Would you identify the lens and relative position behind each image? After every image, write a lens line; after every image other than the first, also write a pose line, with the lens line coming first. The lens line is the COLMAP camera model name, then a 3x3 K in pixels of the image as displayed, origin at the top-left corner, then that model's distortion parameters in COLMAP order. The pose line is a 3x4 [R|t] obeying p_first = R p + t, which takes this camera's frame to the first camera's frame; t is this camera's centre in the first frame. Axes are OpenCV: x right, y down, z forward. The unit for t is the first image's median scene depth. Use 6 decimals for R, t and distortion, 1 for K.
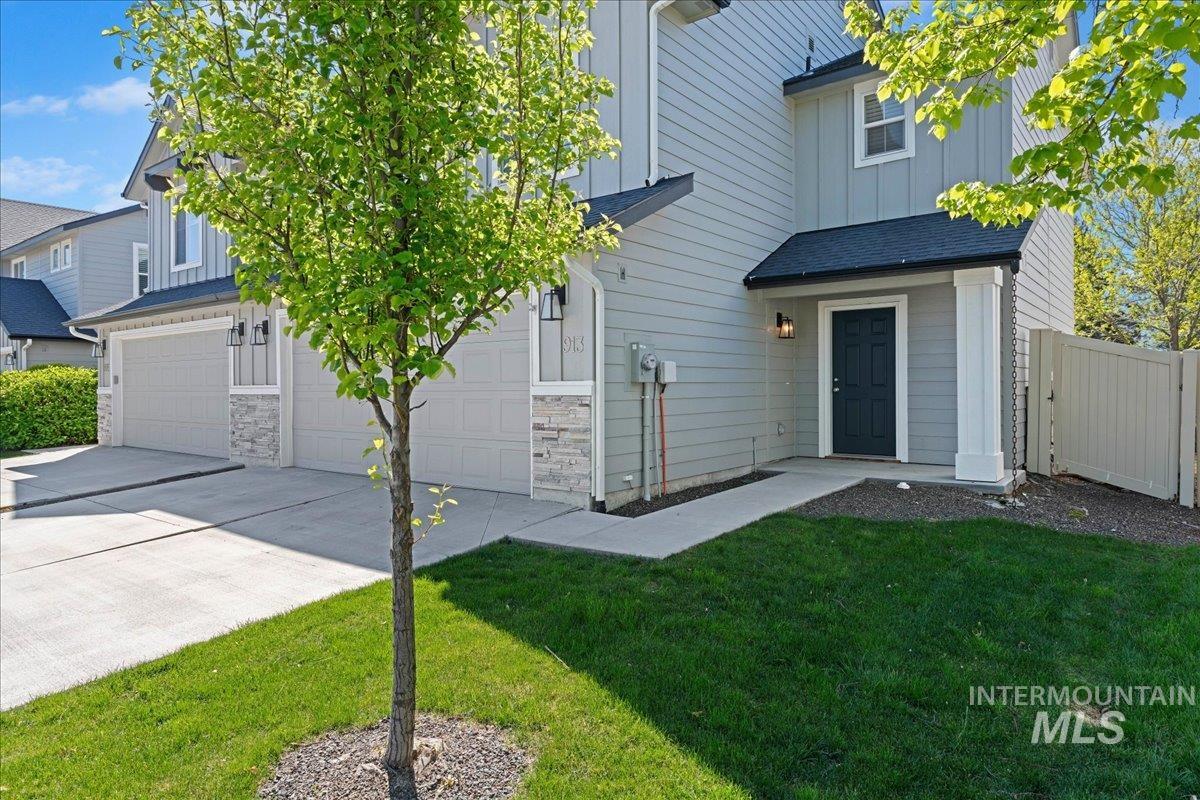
lens RADIAL K [[710.3, 0, 601.8], [0, 710.3, 394.6], [0, 0, 1]] dist [0.007128, 0.000315]
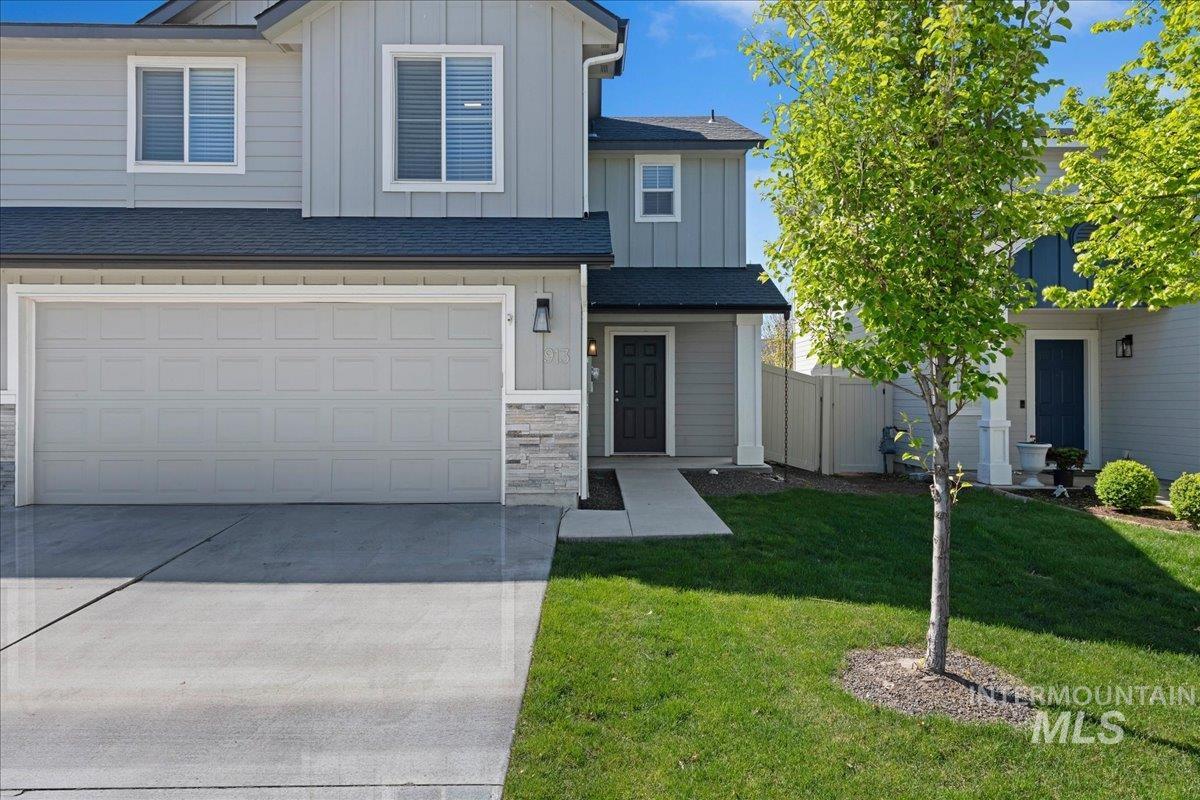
lens RADIAL K [[692.3, 0, 601.1], [0, 692.3, 397.9], [0, 0, 1]] dist [0.002422, -0.000438]
pose [[0.777779, 0.005881, 0.628510, -0.617068], [0.002287, 0.999923, -0.012187, 0.005282], [-0.628534, 0.010916, 0.777706, 0.138795]]
